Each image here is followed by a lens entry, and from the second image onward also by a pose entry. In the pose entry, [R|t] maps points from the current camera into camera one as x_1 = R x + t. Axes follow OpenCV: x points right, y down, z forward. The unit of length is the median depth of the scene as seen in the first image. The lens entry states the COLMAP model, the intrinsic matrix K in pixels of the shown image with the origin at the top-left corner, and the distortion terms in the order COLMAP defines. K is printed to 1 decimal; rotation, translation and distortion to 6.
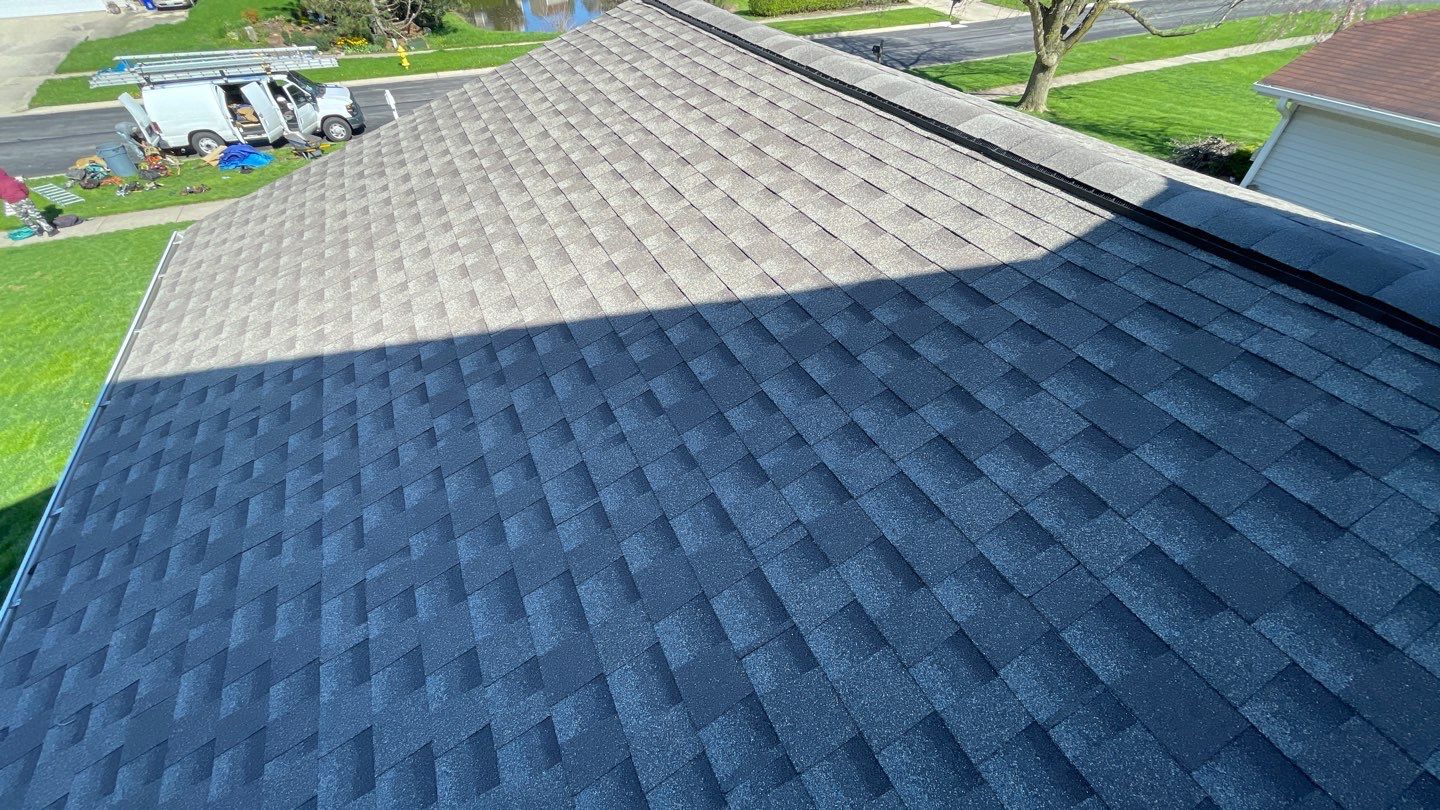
lens RADIAL K [[577.5, 0, 724.2], [0, 577.5, 407.5], [0, 0, 1]] dist [-0.001708, 0.000476]
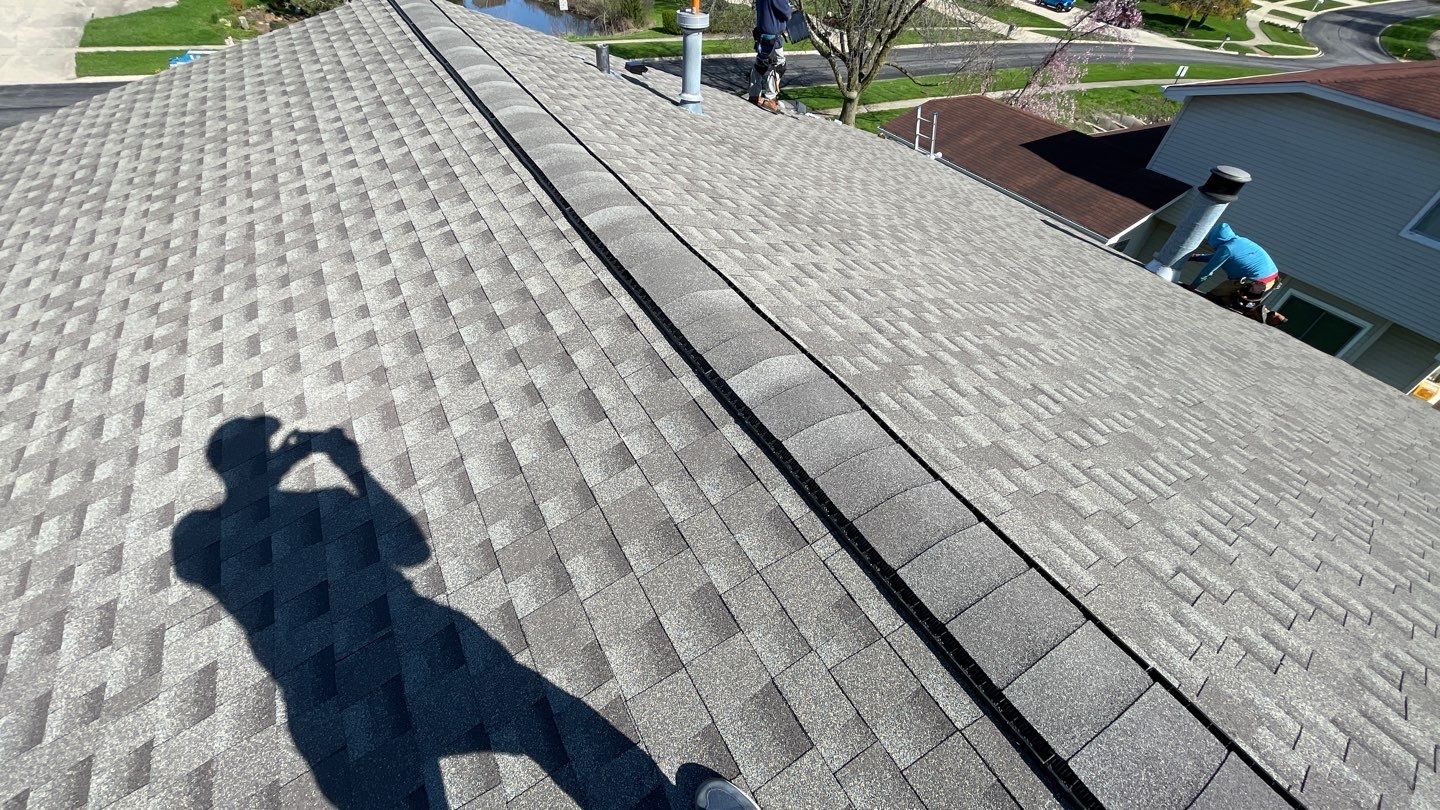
lens RADIAL K [[577.5, 0, 722.0], [0, 577.5, 409.4], [0, 0, 1]] dist [-0.001708, 0.000476]
pose [[0.993867, 0.009290, 0.110187, 0.397463], [-0.010966, 0.999833, 0.014611, 1.005767], [-0.110033, -0.015730, 0.993803, -2.420979]]
